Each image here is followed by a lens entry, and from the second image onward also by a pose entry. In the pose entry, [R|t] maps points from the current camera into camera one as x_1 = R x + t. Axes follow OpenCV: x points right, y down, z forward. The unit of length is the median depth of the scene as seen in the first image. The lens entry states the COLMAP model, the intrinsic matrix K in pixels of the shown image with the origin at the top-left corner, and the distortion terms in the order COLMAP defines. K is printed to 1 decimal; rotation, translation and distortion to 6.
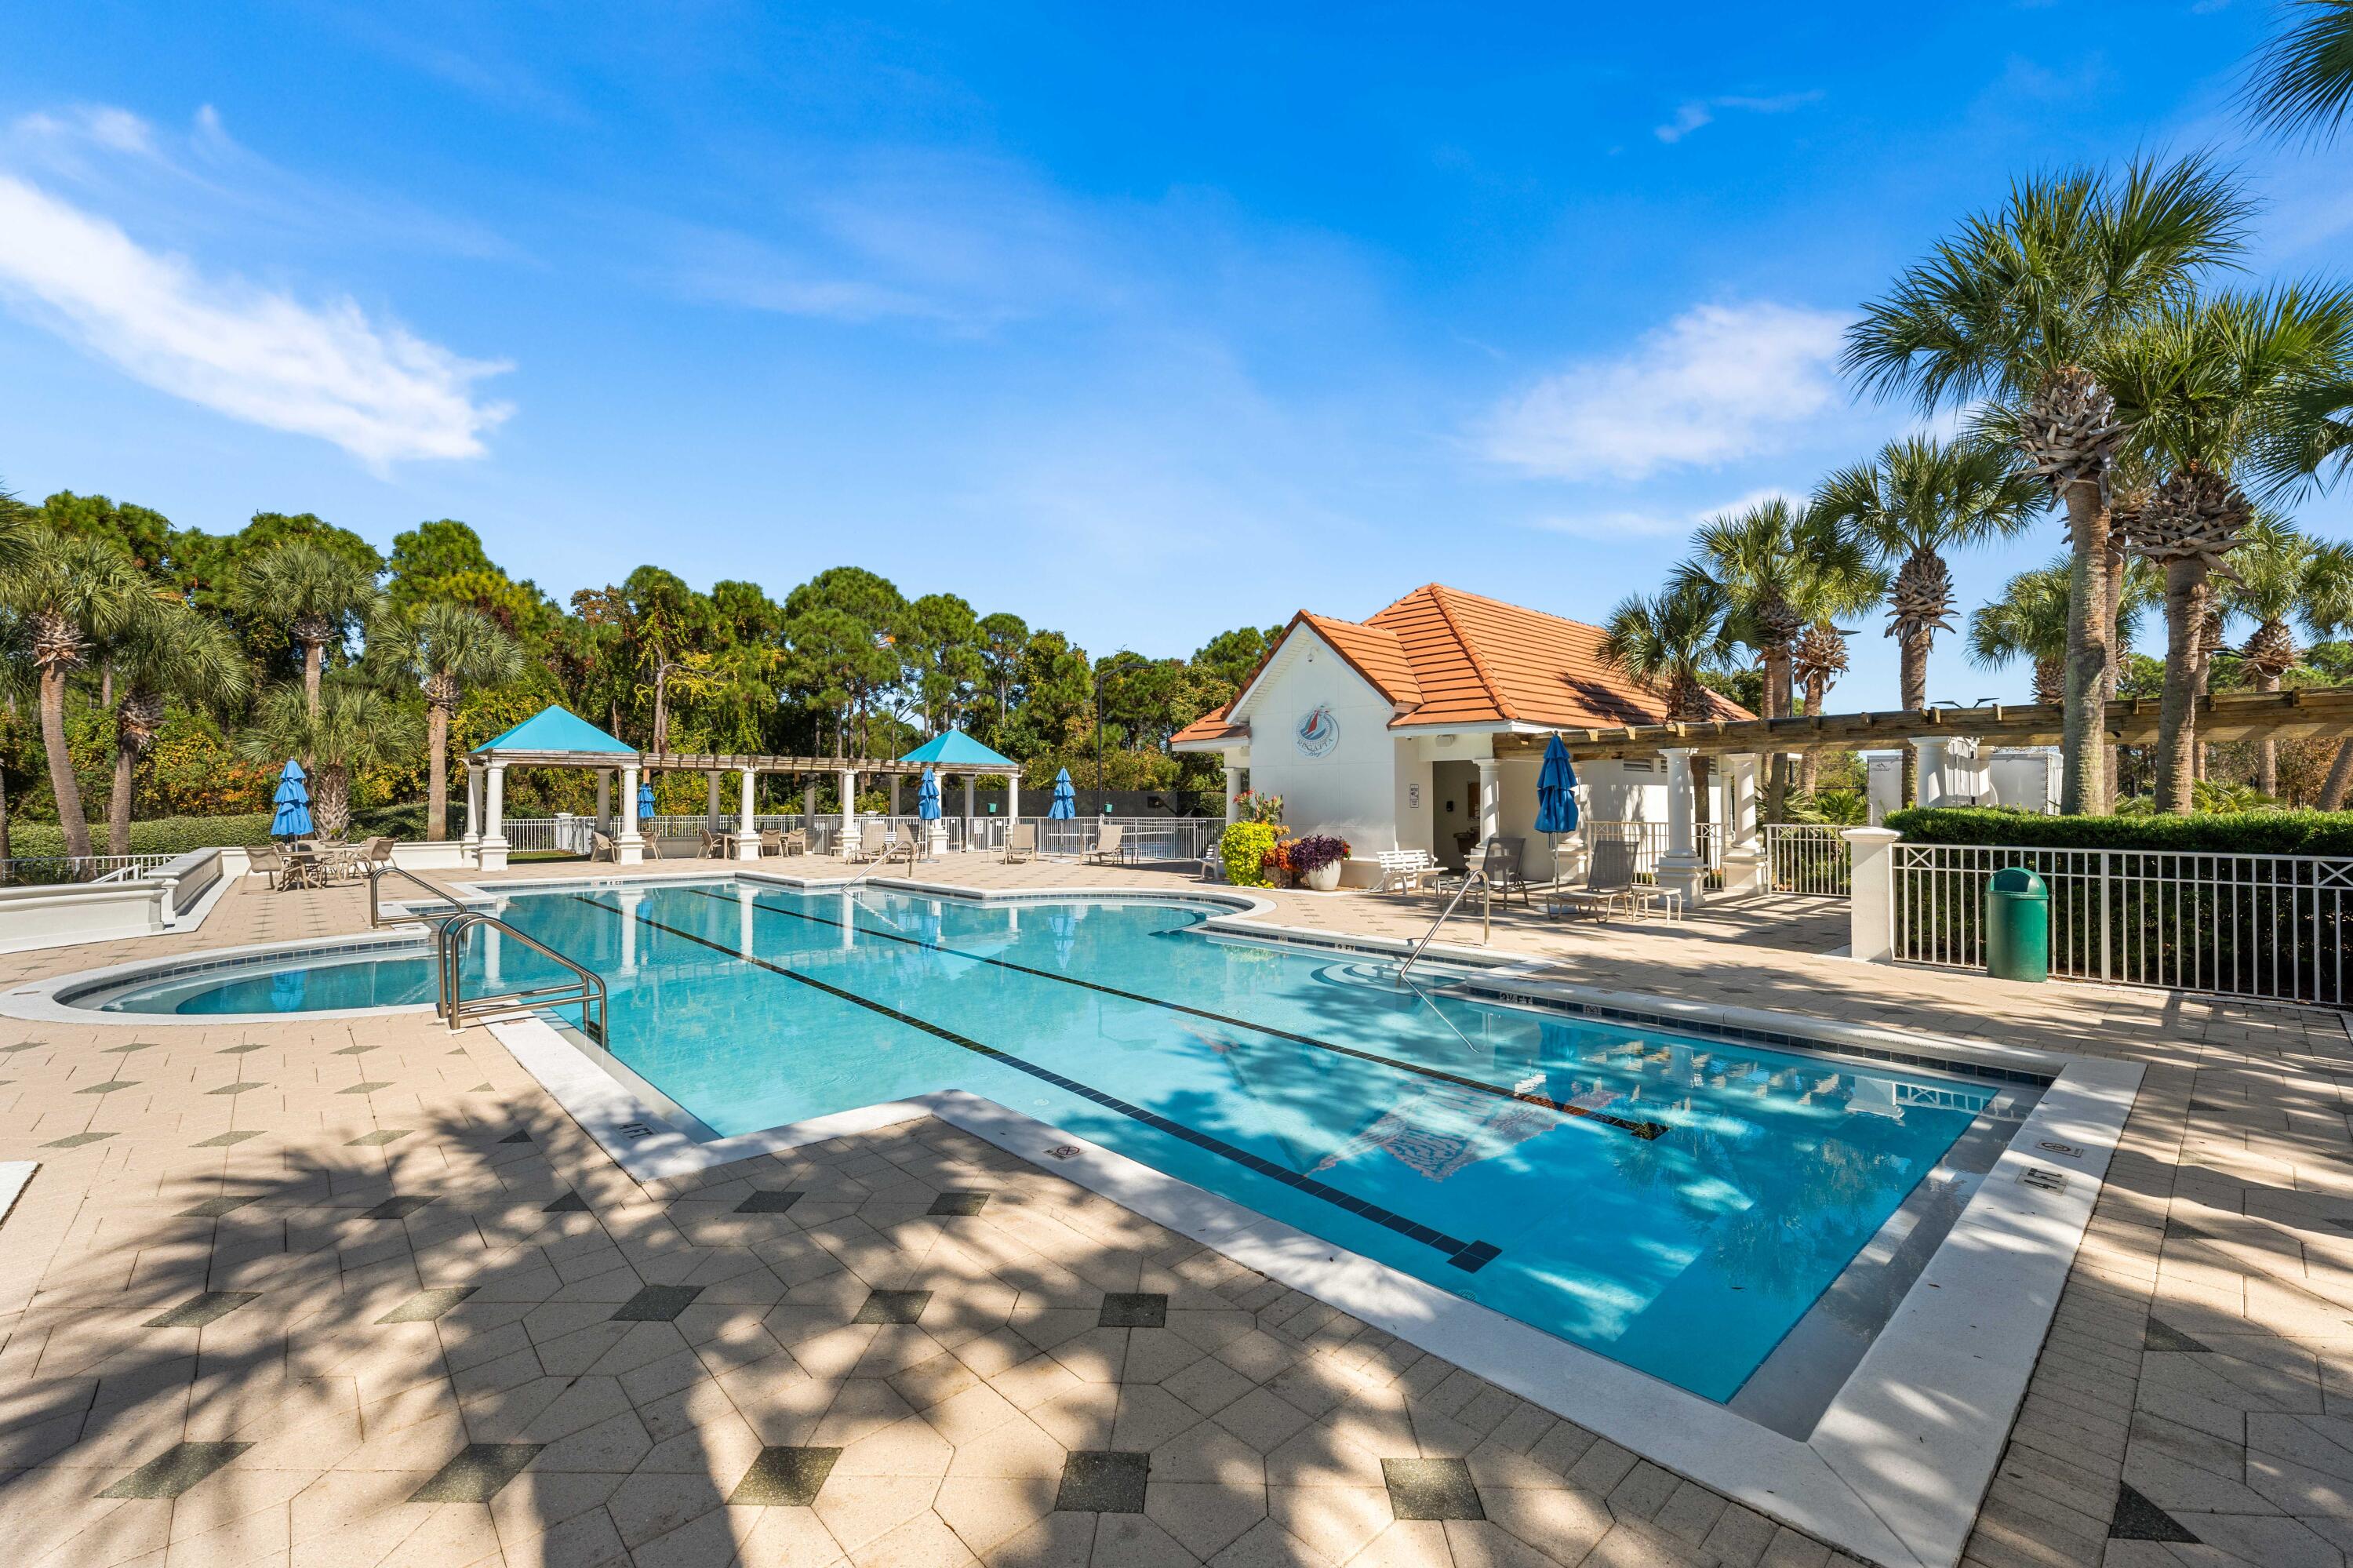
lens RADIAL K [[924.9, 0, 1179.5], [0, 924.9, 788.1], [0, 0, 1]] dist [-0.003143, -0.000137]
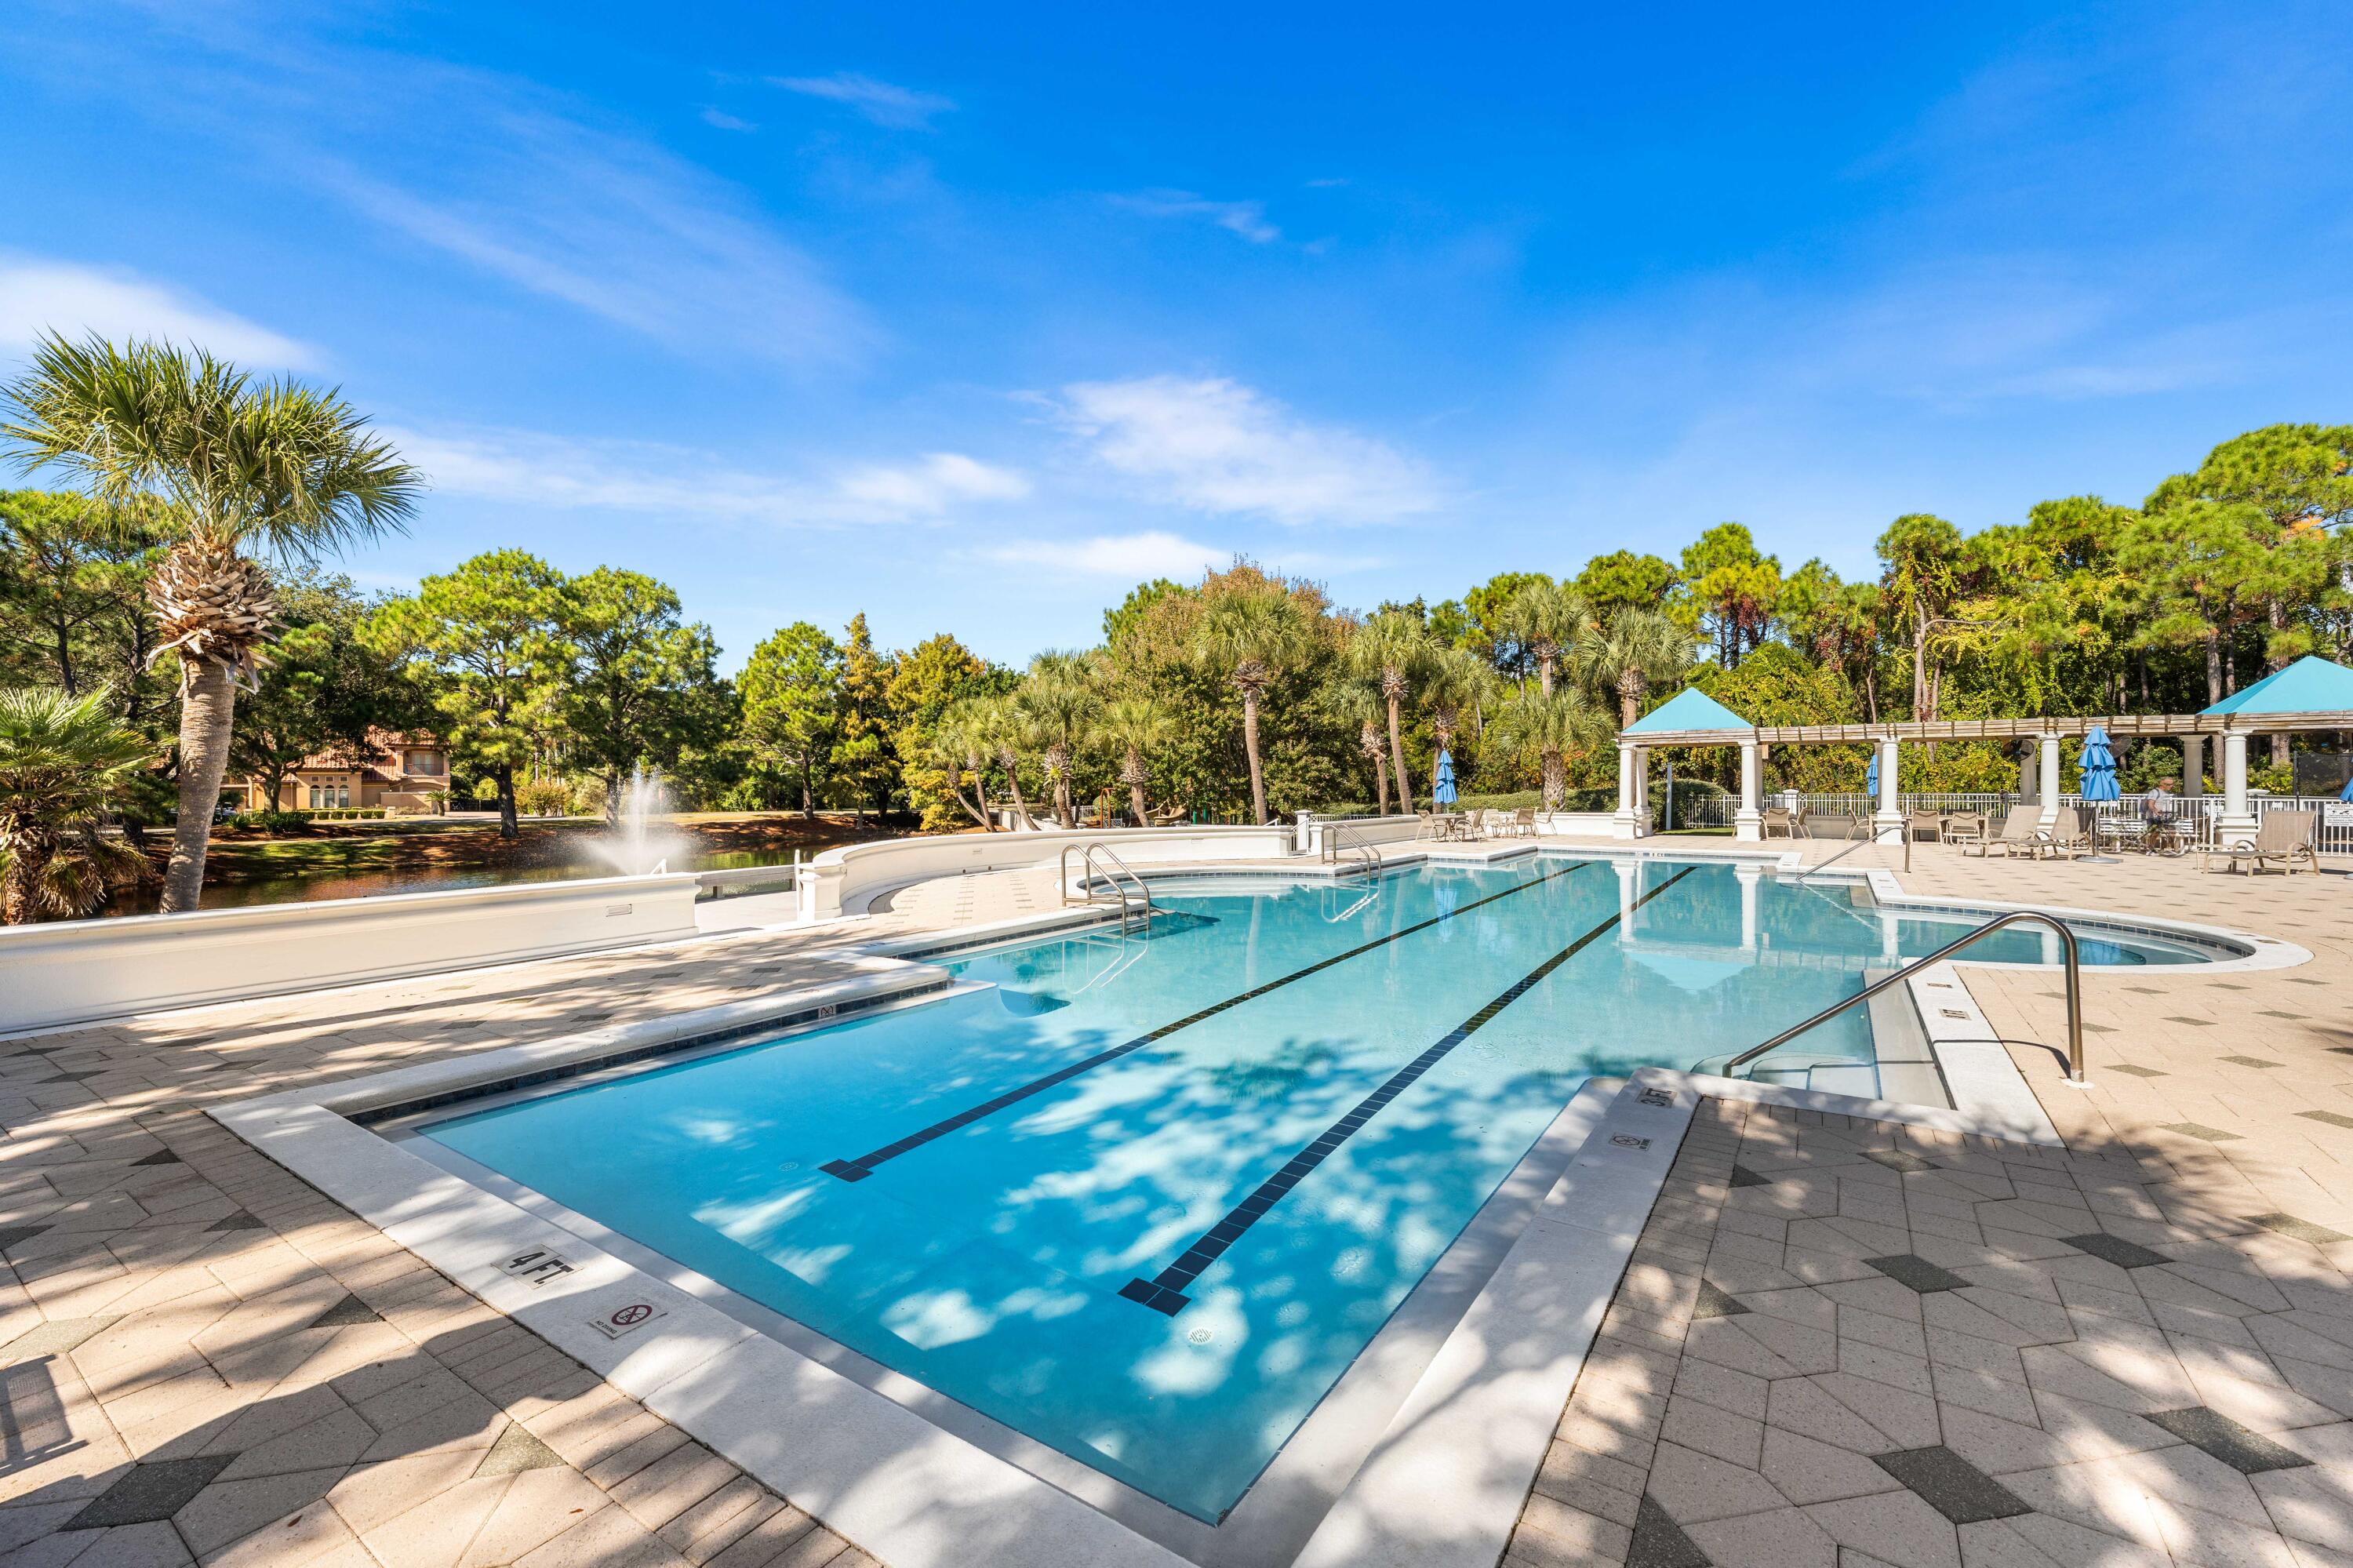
lens RADIAL K [[924.9, 0, 1176.5], [0, 924.9, 781.2], [0, 0, 1]] dist [-0.003143, -0.000137]
pose [[0.173641, 0.005906, -0.984791, 0.329977], [0.010346, 0.999916, 0.007821, 0.005675], [0.984755, -0.011547, 0.173565, 0.267731]]
